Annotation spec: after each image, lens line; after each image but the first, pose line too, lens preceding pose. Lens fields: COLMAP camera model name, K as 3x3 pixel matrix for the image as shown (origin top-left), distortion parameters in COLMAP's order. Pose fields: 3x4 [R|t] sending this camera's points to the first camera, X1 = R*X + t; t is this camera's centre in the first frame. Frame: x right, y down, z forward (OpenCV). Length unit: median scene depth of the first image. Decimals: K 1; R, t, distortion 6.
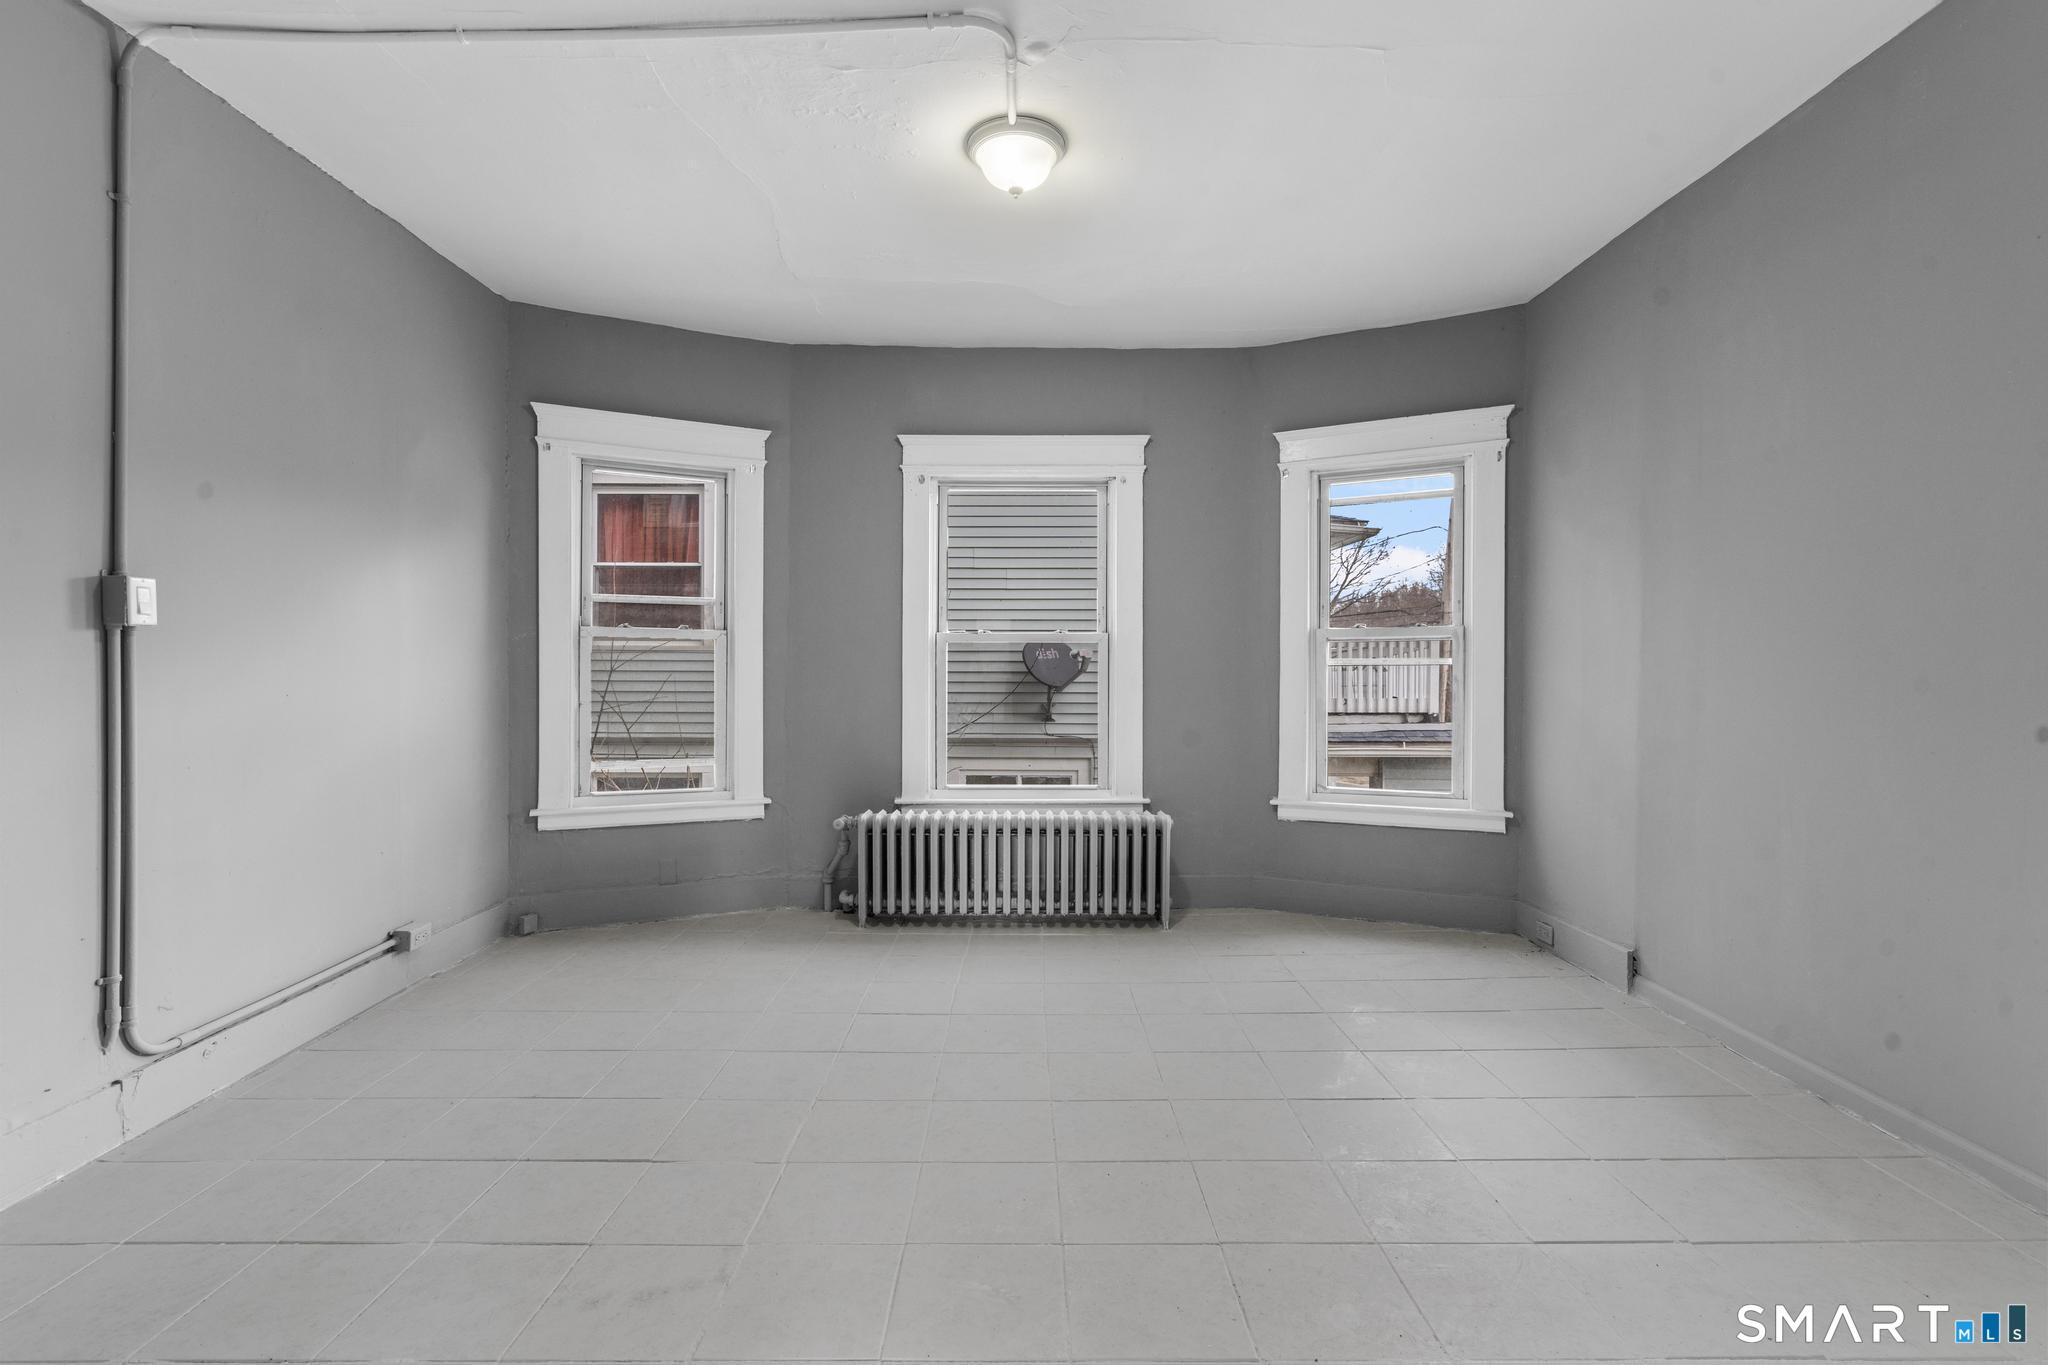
lens RADIAL K [[921.7, 0, 1023.2], [0, 921.7, 688.0], [0, 0, 1]] dist [-0.008399, 0.006756]
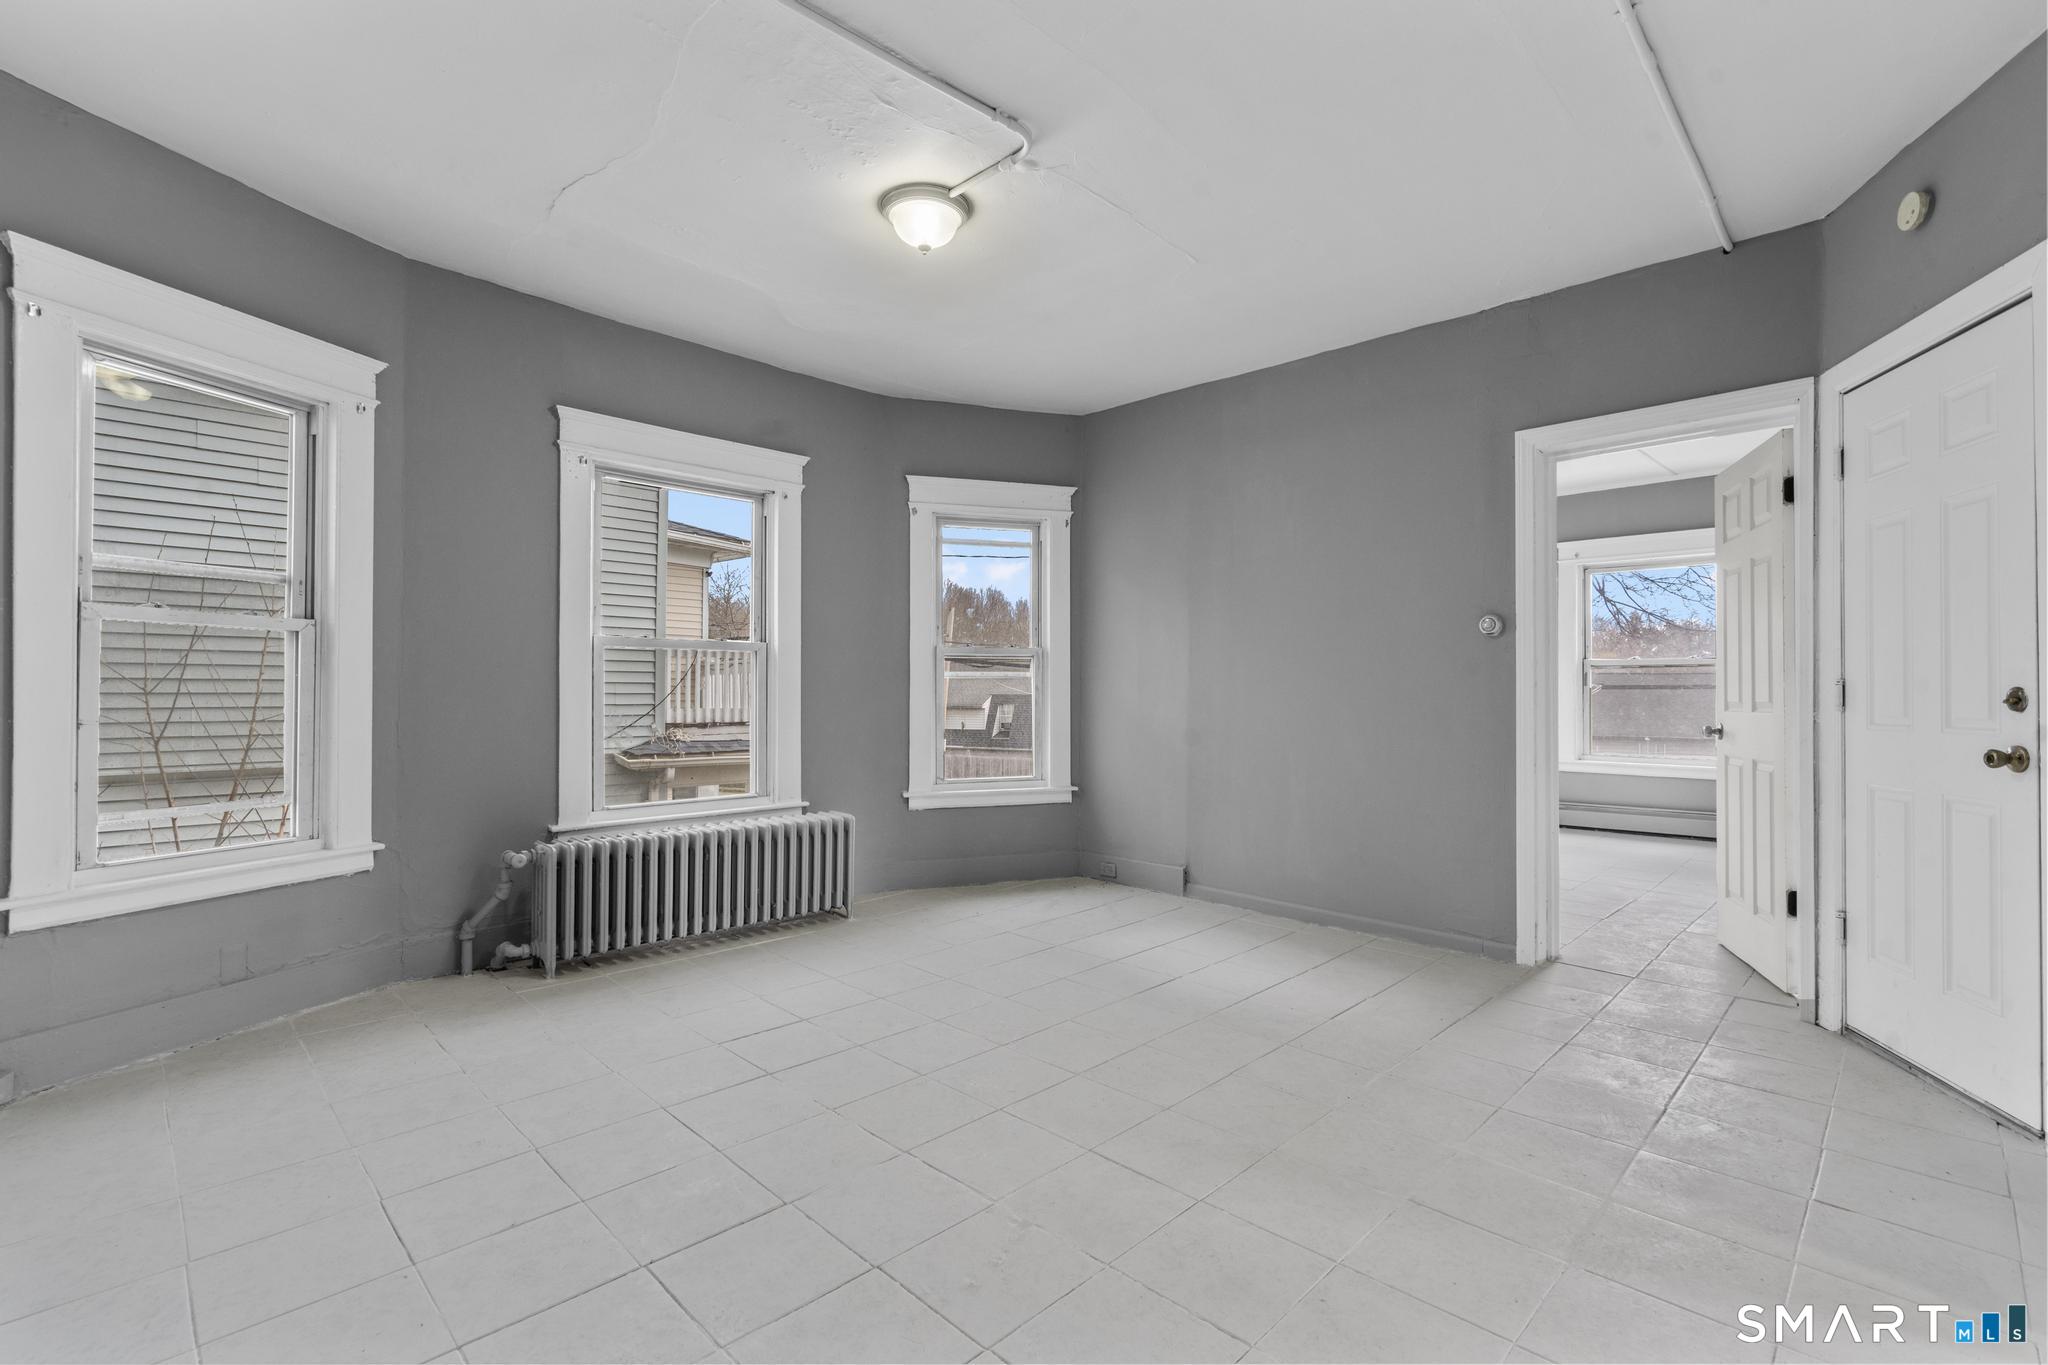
lens RADIAL K [[921.7, 0, 1023.2], [0, 921.7, 688.0], [0, 0, 1]] dist [-0.008399, 0.006756]
pose [[0.706657, 0.002604, 0.707551, -0.464998], [0.006630, 0.999925, -0.010301, 0.003142], [-0.707525, 0.011971, 0.706587, 0.088339]]
